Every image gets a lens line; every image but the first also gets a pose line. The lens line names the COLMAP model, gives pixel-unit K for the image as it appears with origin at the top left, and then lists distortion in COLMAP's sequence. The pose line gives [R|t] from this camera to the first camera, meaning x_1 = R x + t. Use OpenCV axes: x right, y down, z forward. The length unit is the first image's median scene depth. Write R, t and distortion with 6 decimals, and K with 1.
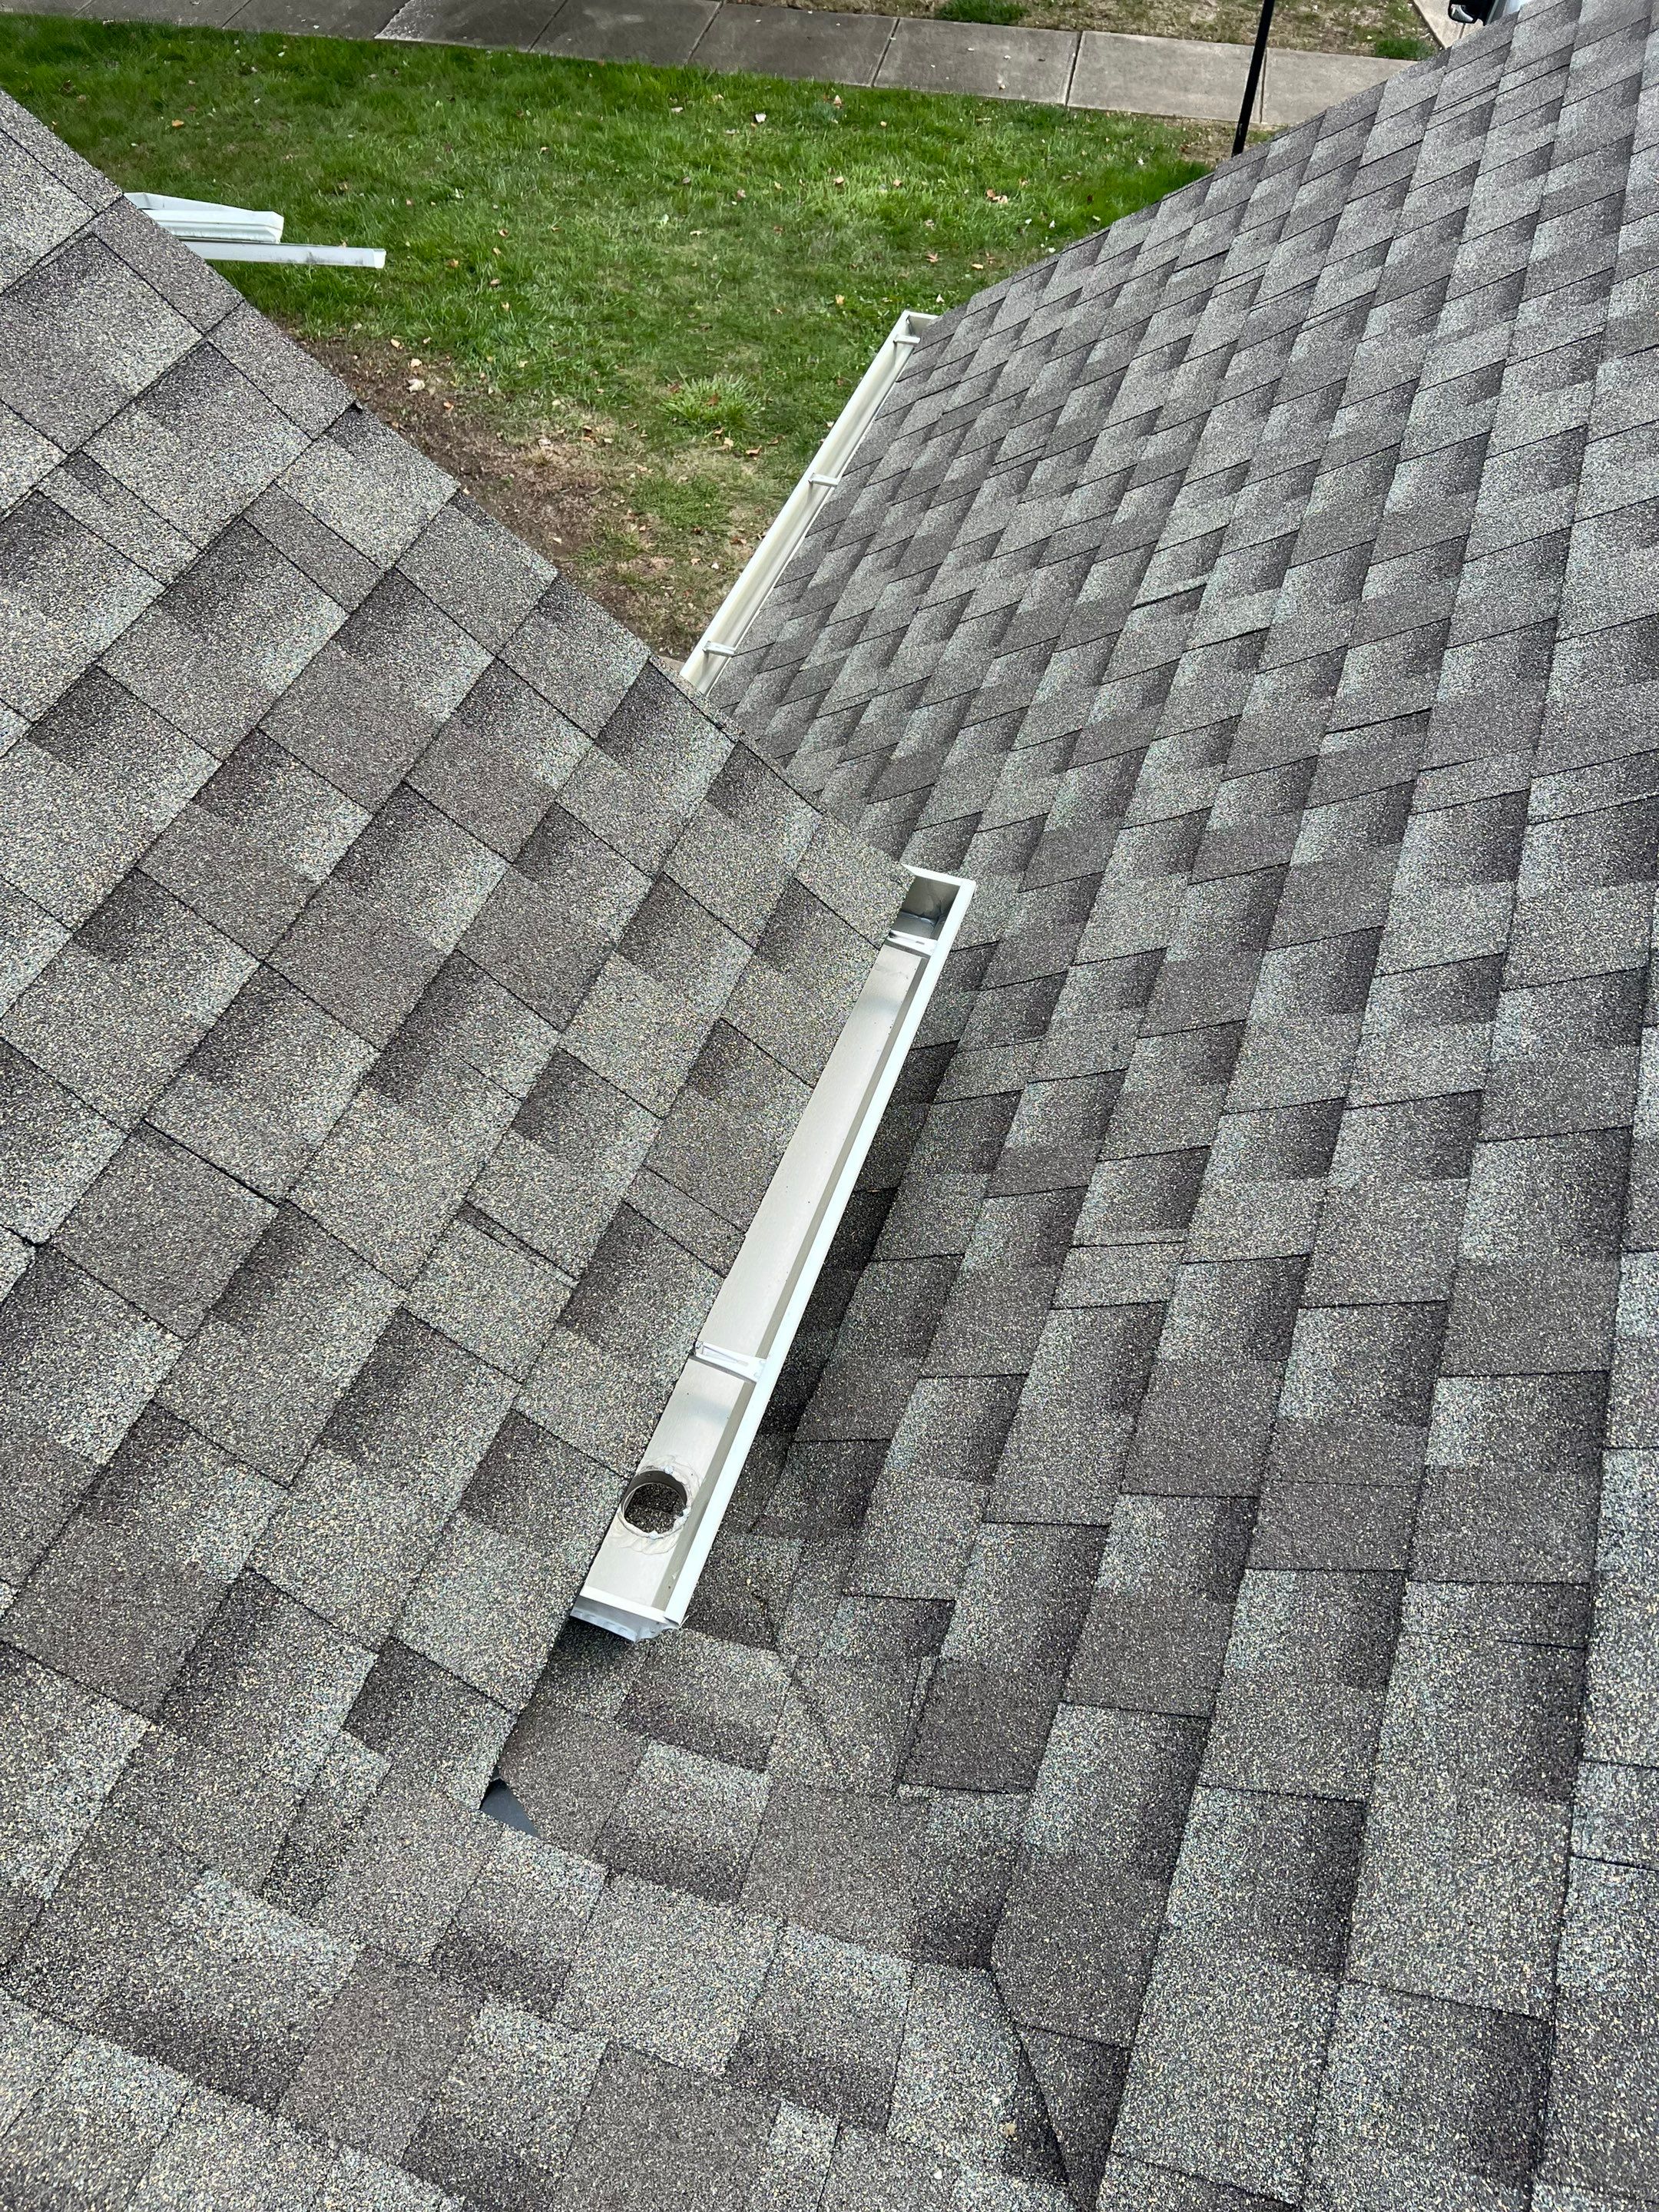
lens RADIAL K [[1655.1, 0, 850.1], [0, 1655.1, 1109.5], [0, 0, 1]] dist [0.036396, -0.048472]
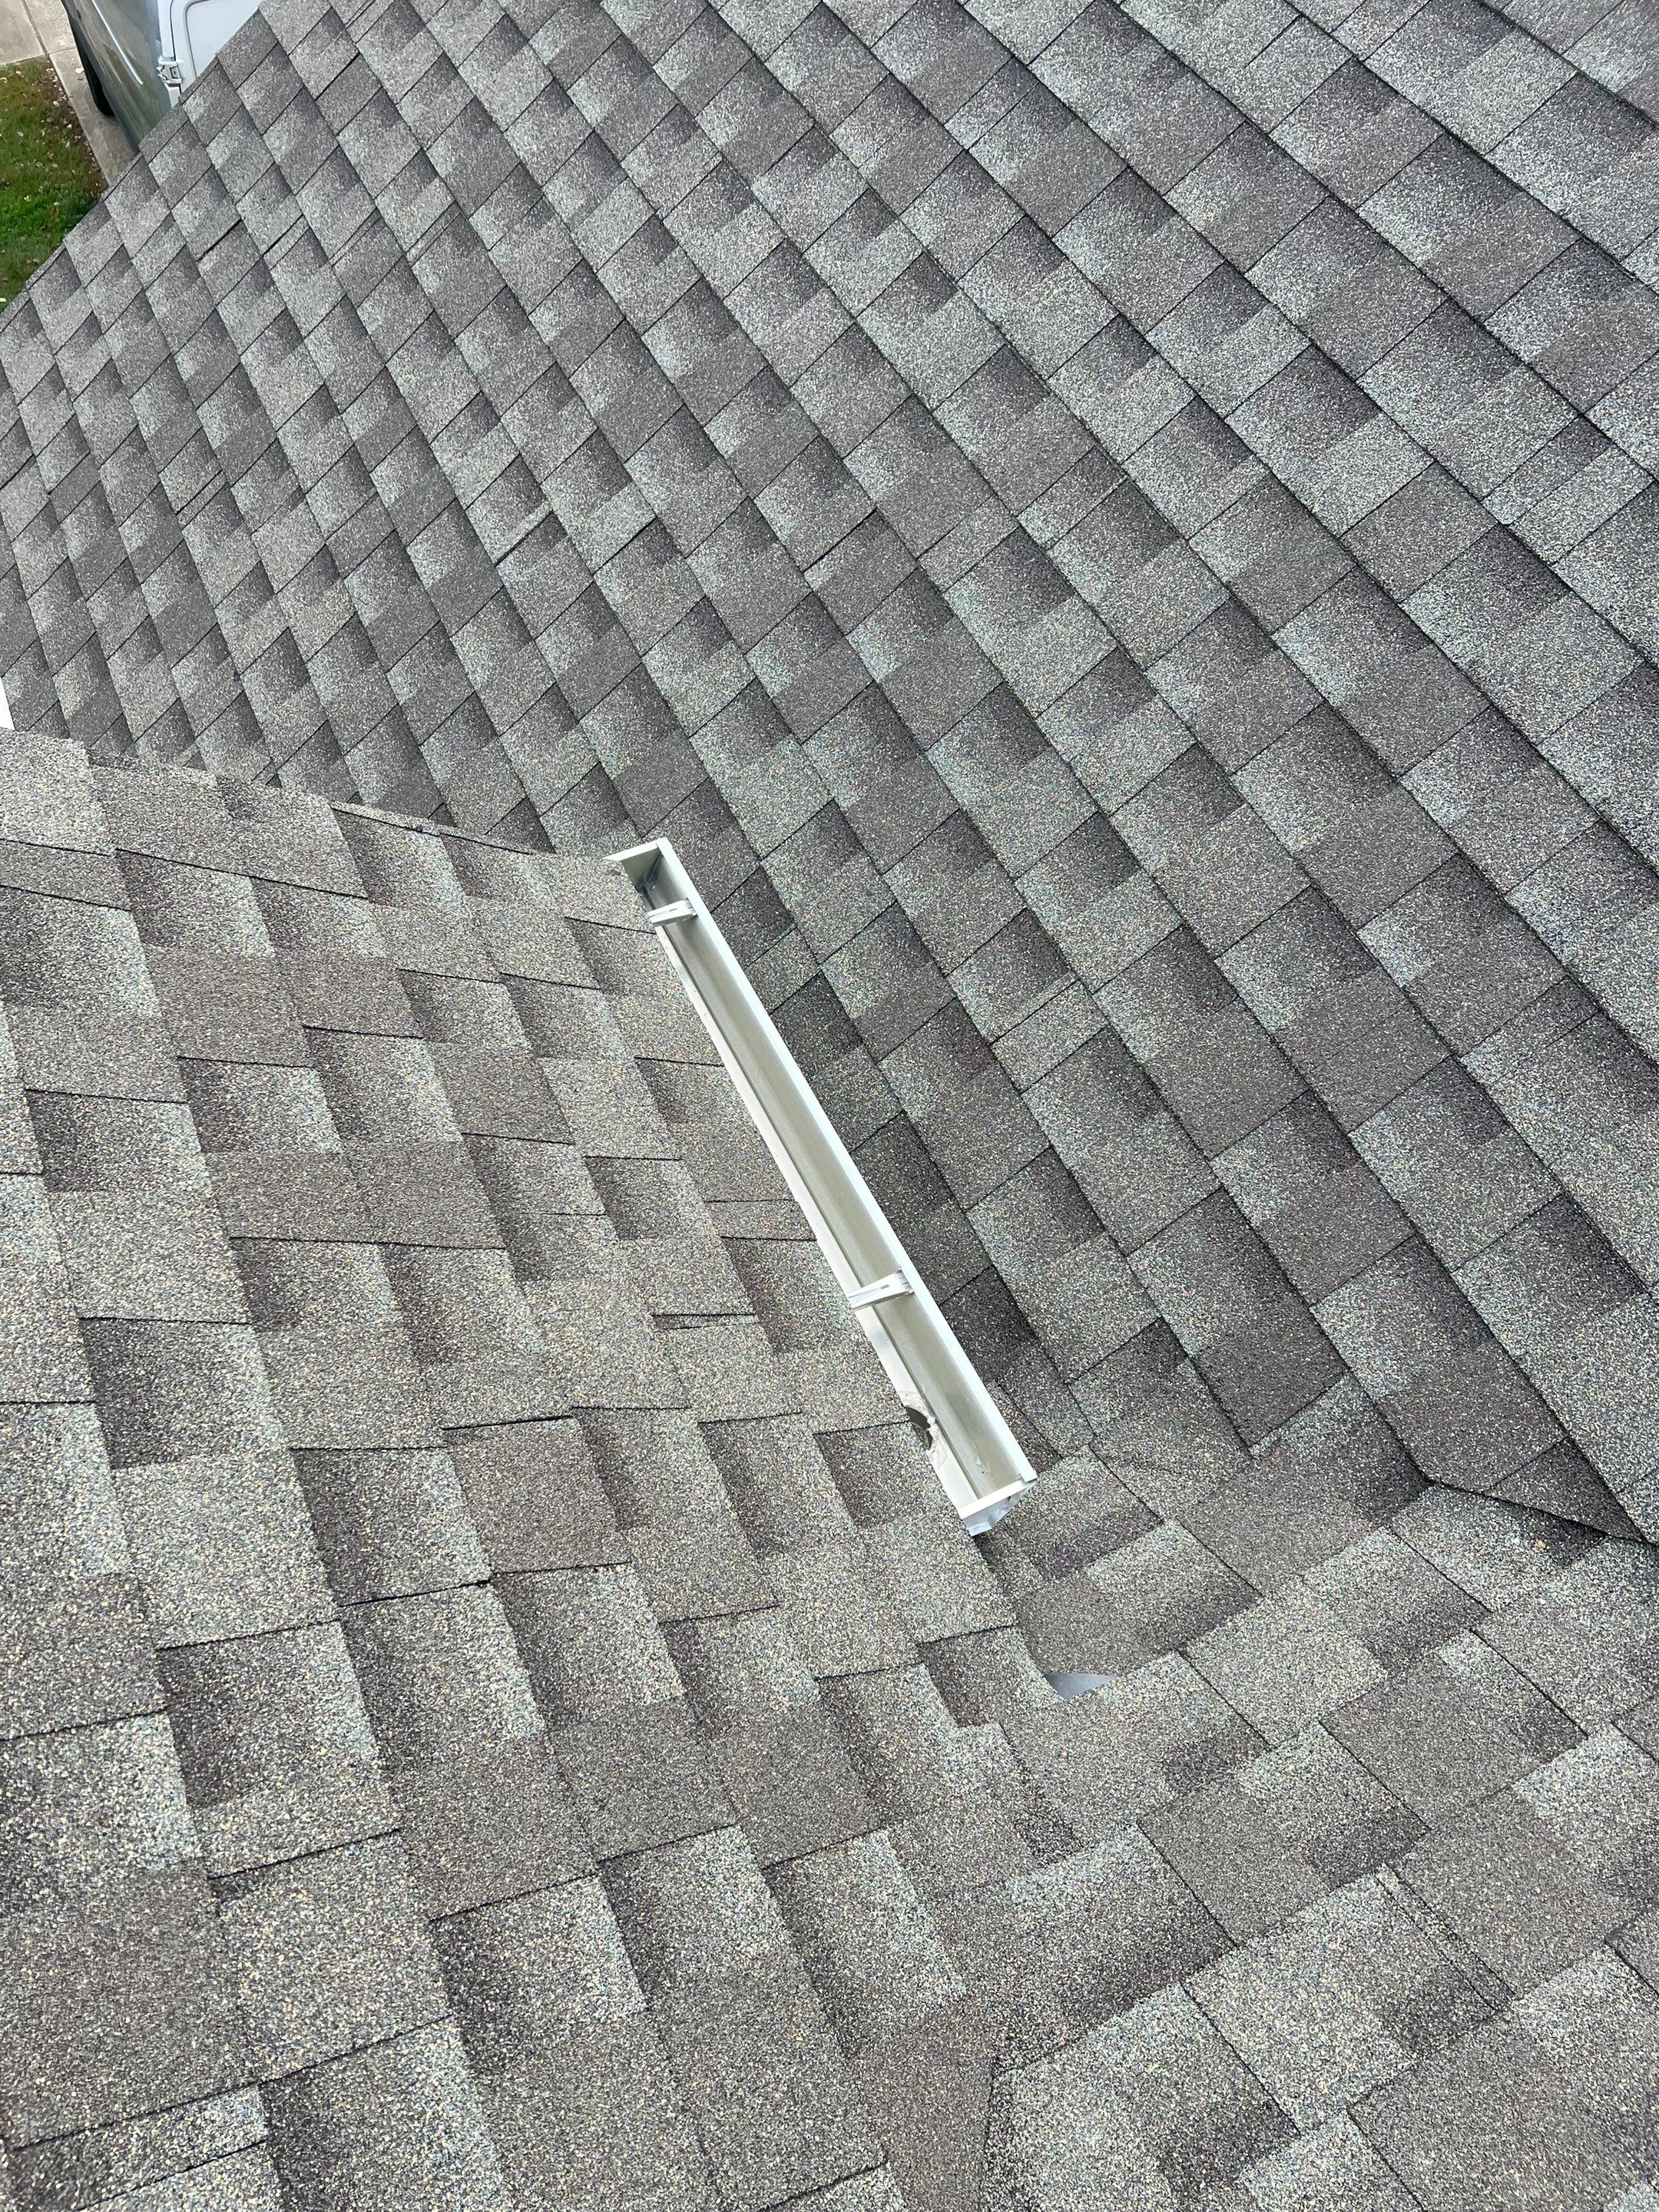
lens RADIAL K [[1655.1, 0, 807.9], [0, 1655.1, 1114.7], [0, 0, 1]] dist [0.036396, -0.048472]
pose [[0.710824, -0.578299, 0.400375, -0.511007], [0.551802, 0.811474, 0.192419, -0.193365], [-0.436169, 0.084151, 0.895921, 0.026330]]
